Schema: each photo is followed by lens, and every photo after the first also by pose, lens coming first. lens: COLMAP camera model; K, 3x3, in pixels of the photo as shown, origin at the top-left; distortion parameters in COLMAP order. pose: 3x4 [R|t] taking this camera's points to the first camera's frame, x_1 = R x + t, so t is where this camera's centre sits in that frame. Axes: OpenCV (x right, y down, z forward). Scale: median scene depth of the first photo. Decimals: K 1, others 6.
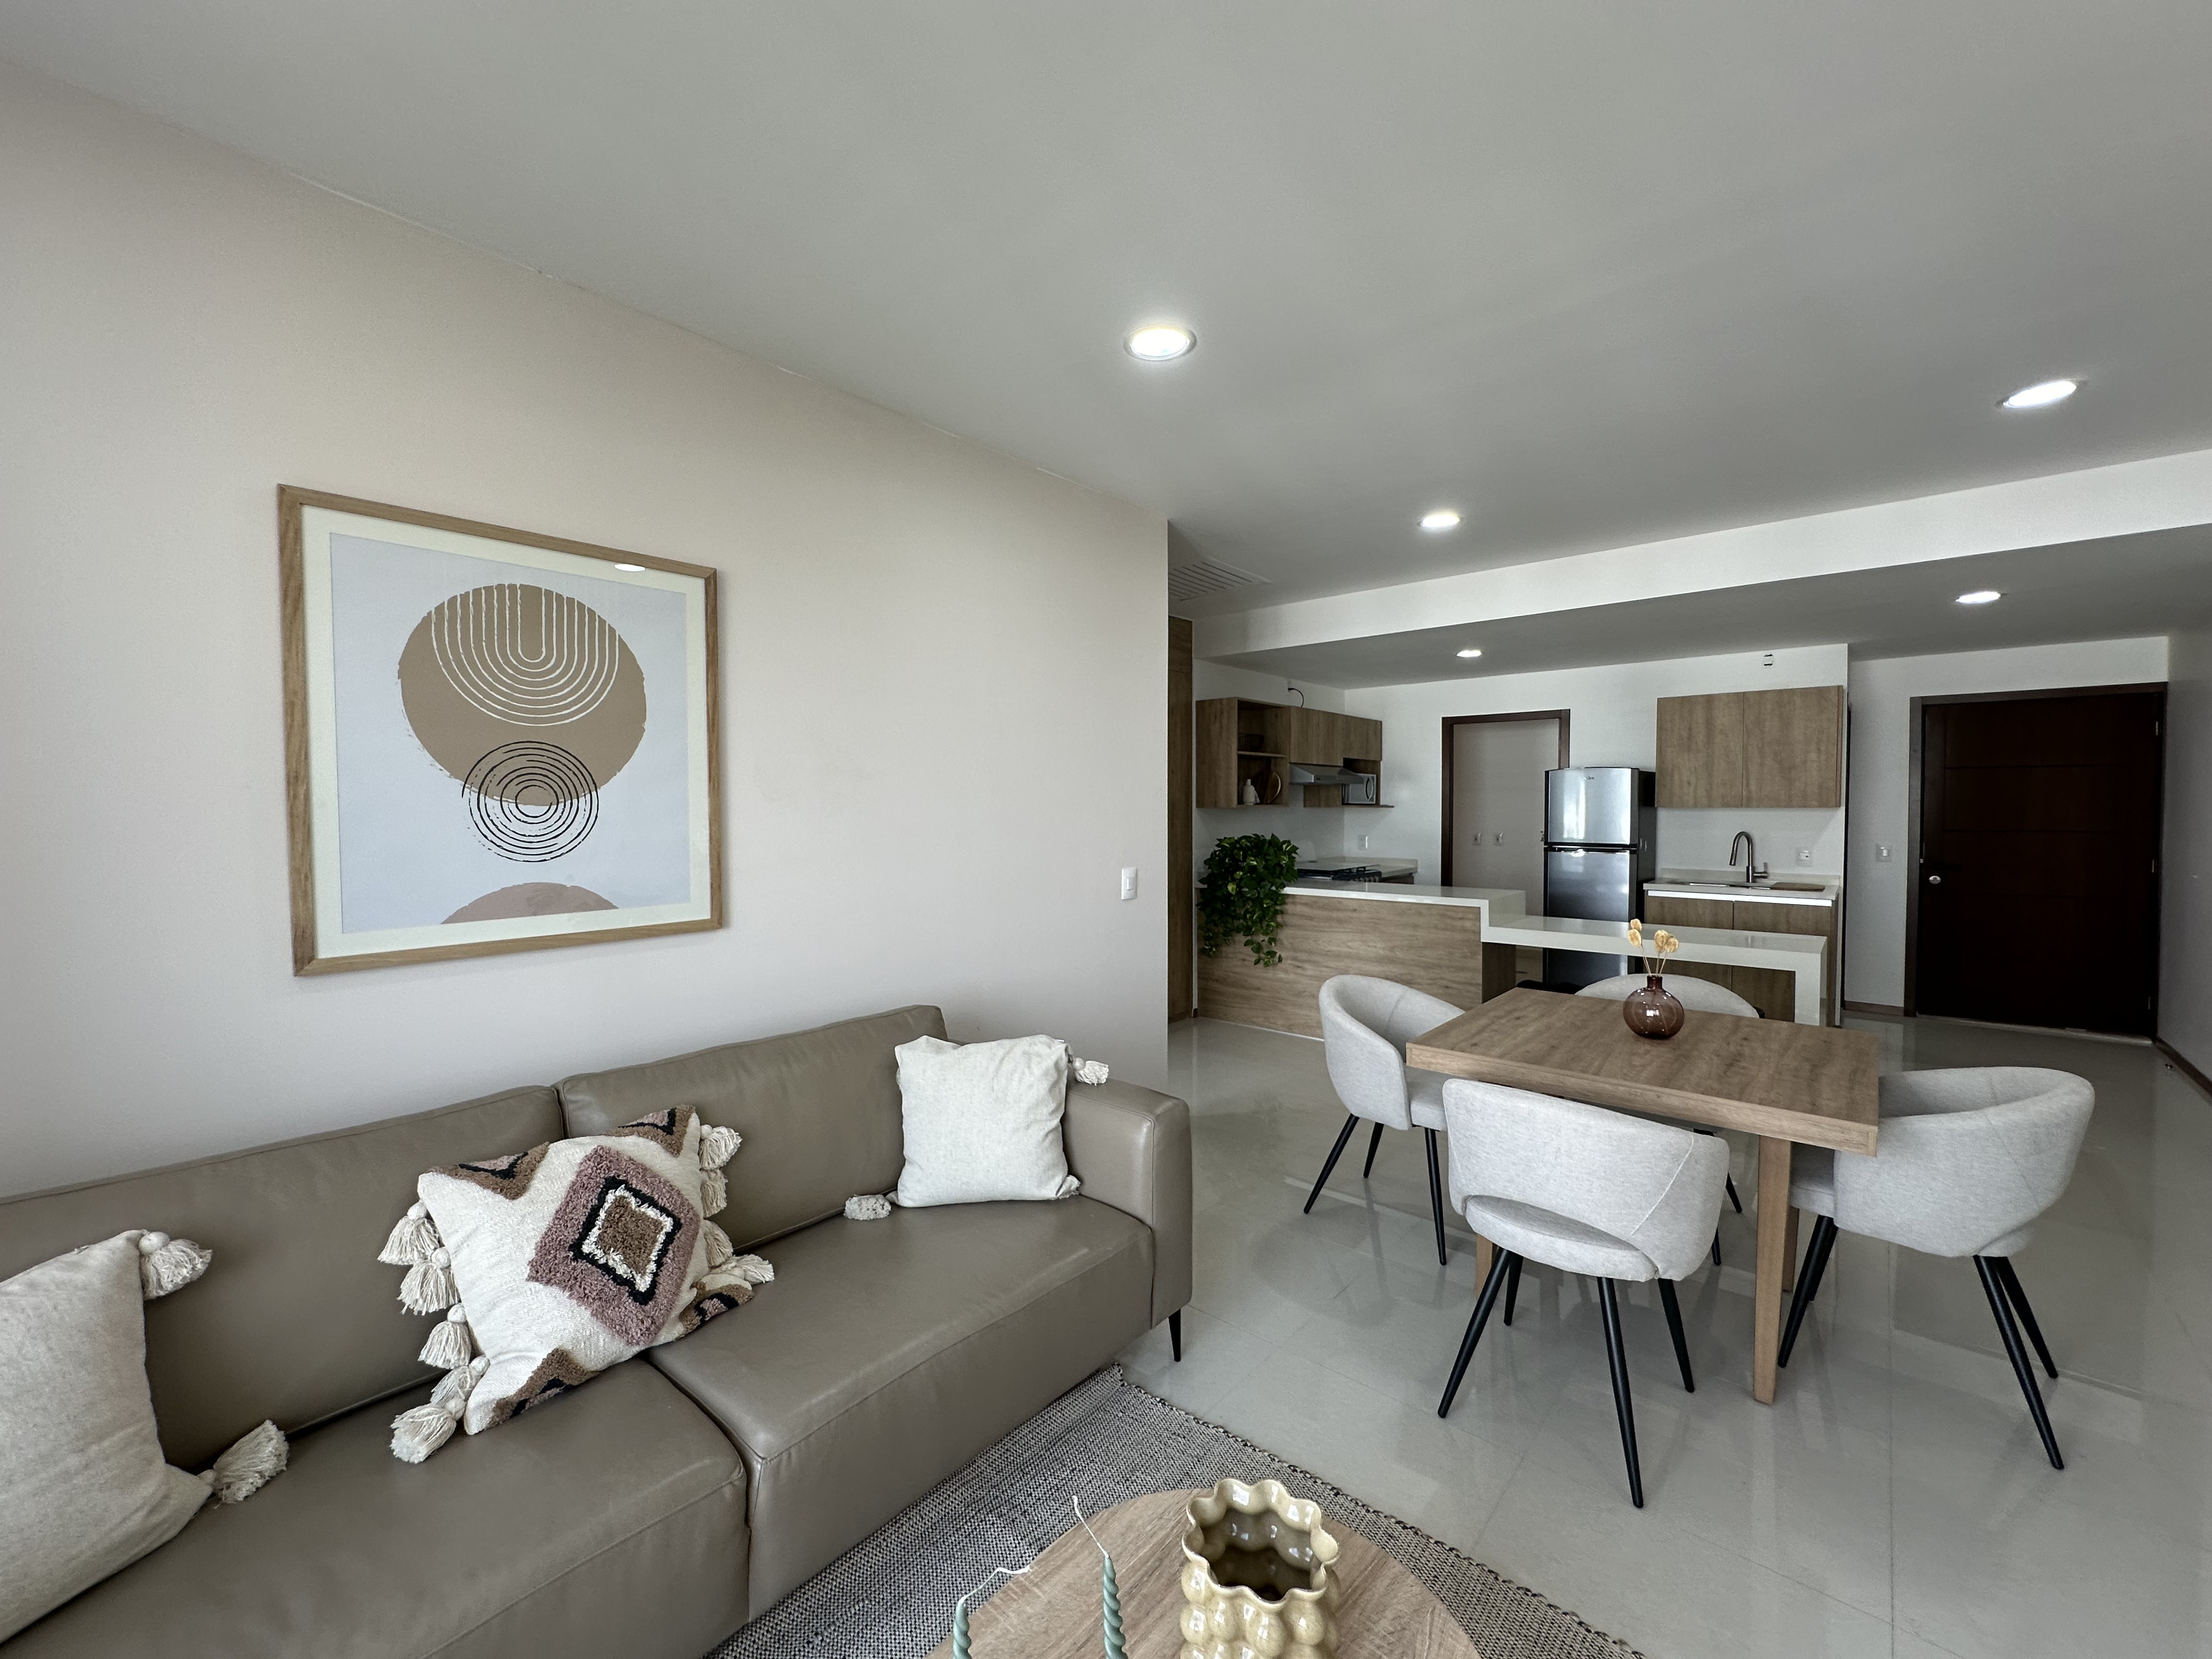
lens RADIAL K [[884.6, 0, 1106.6], [0, 884.6, 830.3], [0, 0, 1]] dist [-0.001908, 0.000872]
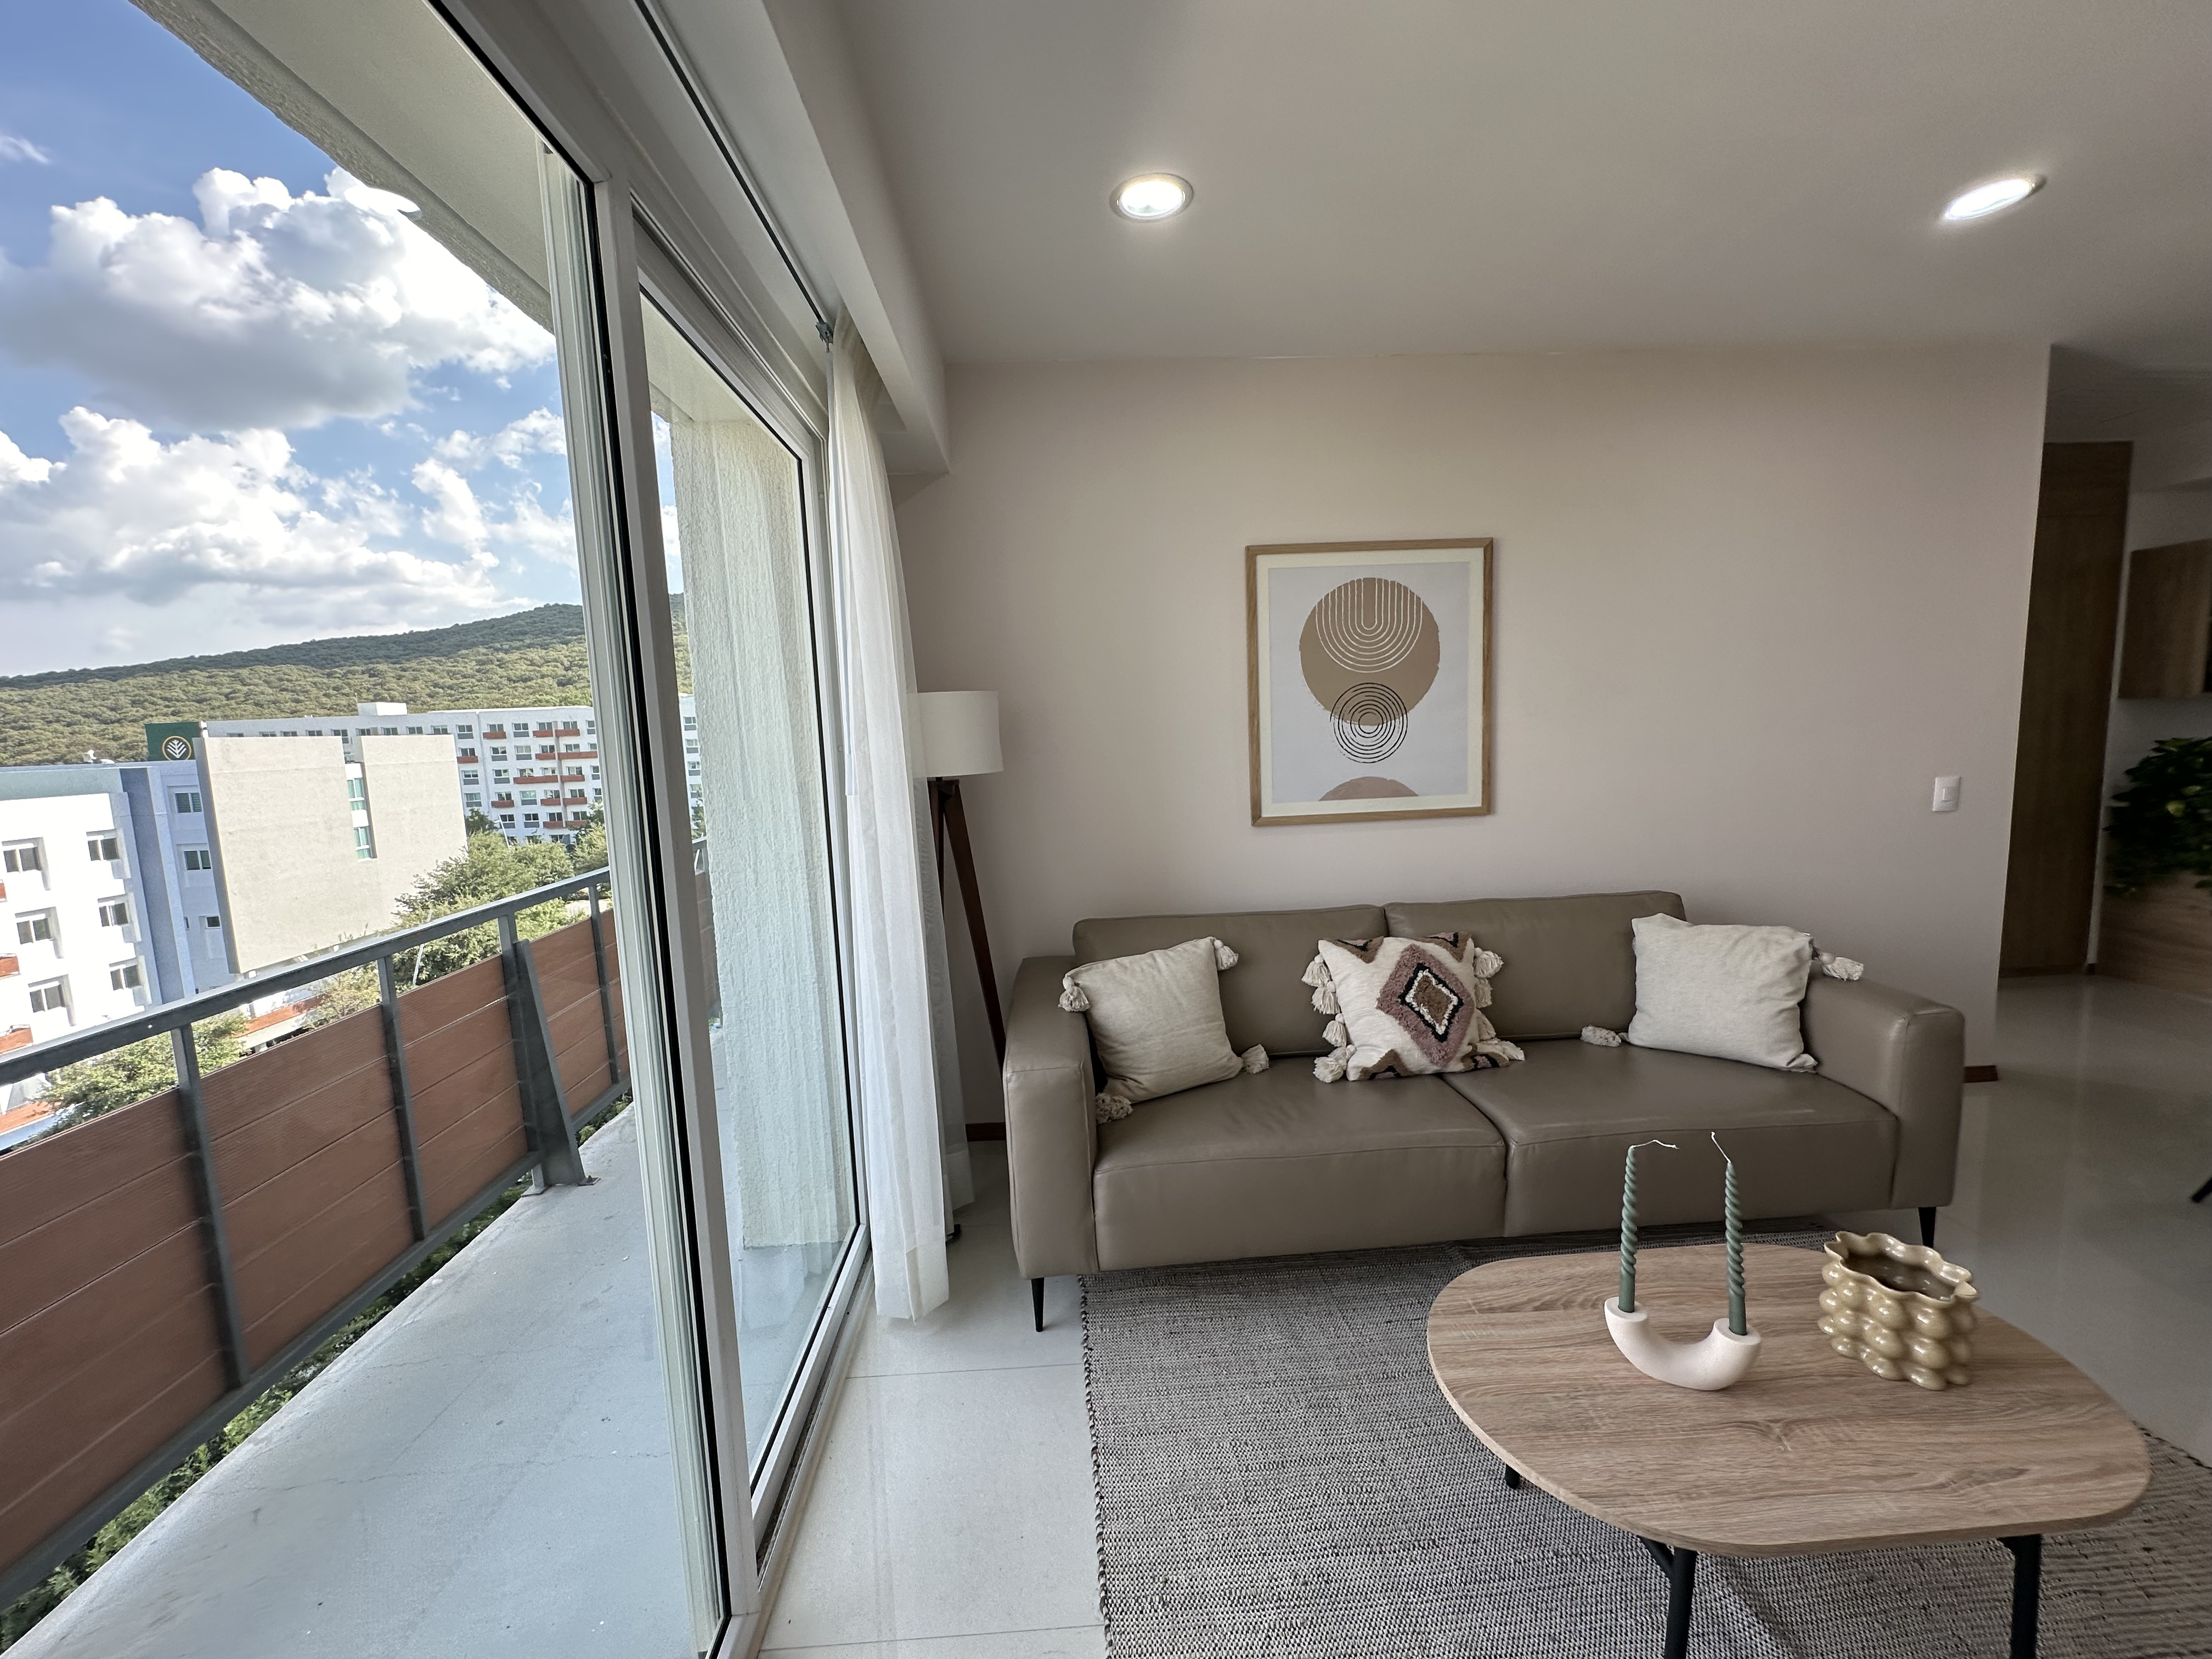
lens RADIAL K [[884.6, 0, 1106.5], [0, 884.6, 829.9], [0, 0, 1]] dist [-0.001908, 0.000872]
pose [[0.697144, 0.059387, -0.714467, 0.111717], [0.015662, 0.995064, 0.097993, -0.004938], [0.716760, -0.079505, 0.692773, -0.328287]]
